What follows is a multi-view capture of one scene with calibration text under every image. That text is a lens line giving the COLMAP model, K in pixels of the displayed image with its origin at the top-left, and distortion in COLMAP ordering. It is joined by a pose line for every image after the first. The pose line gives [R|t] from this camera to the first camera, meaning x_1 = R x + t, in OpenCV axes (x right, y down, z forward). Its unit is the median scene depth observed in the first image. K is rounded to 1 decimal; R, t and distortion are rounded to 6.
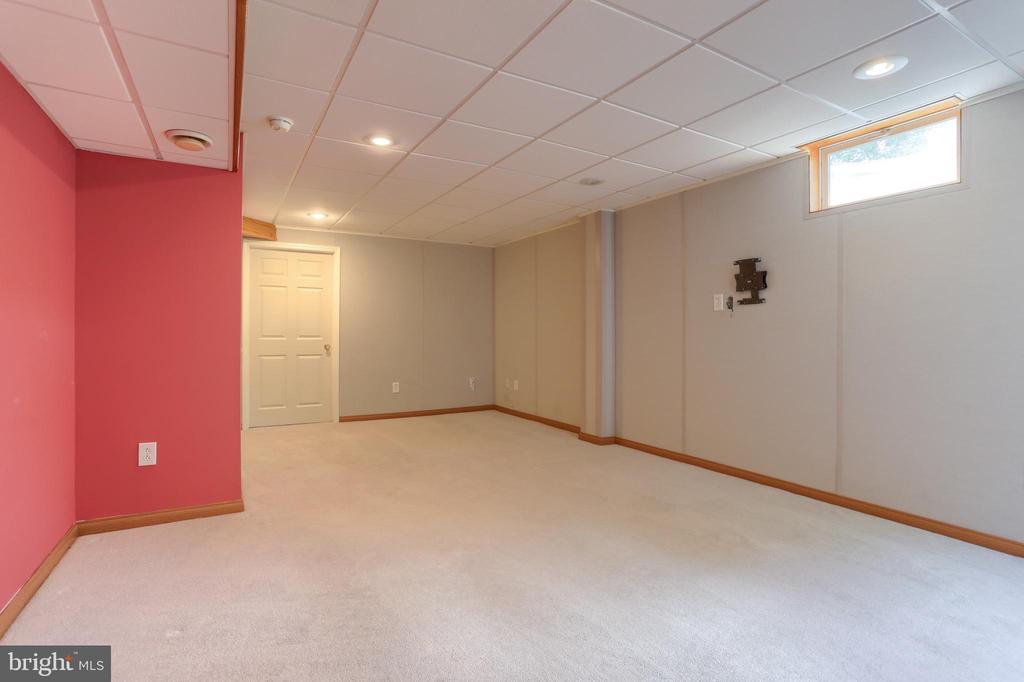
lens RADIAL K [[506.4, 0, 516.4], [0, 506.4, 331.7], [0, 0, 1]] dist [-0.000860, 0.000231]
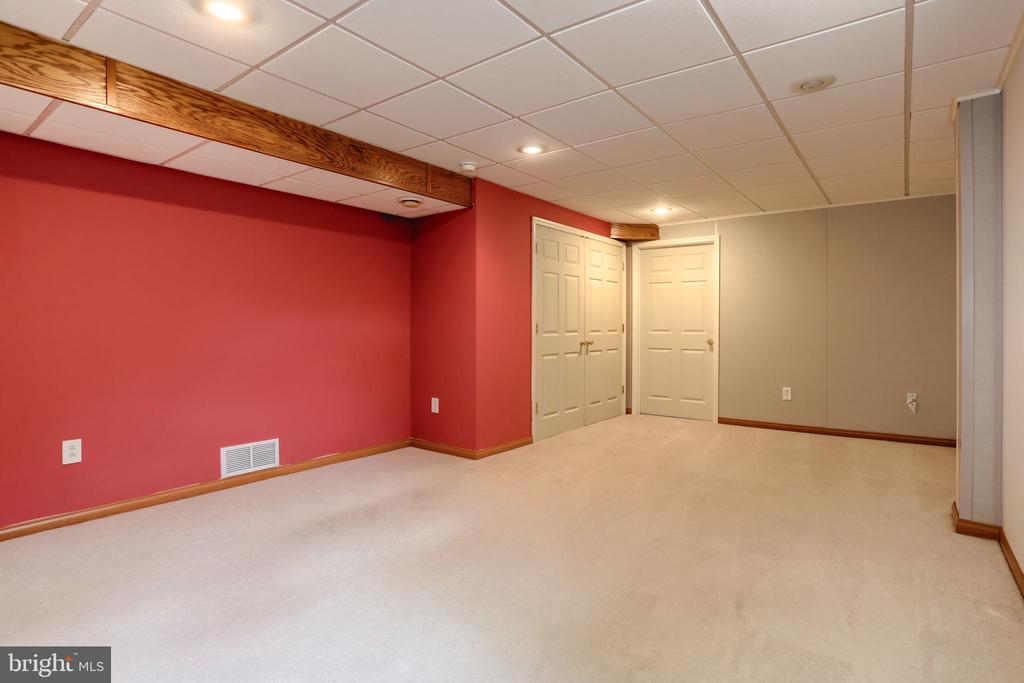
lens RADIAL K [[531.3, 0, 512.0], [0, 531.3, 326.5], [0, 0, 1]] dist [-0.050761, 0.000760]
pose [[0.388733, -0.000191, -0.921350, 0.401702], [0.000218, 1.000000, -0.000115, 0.001275], [0.921350, -0.000156, 0.388733, 0.280505]]
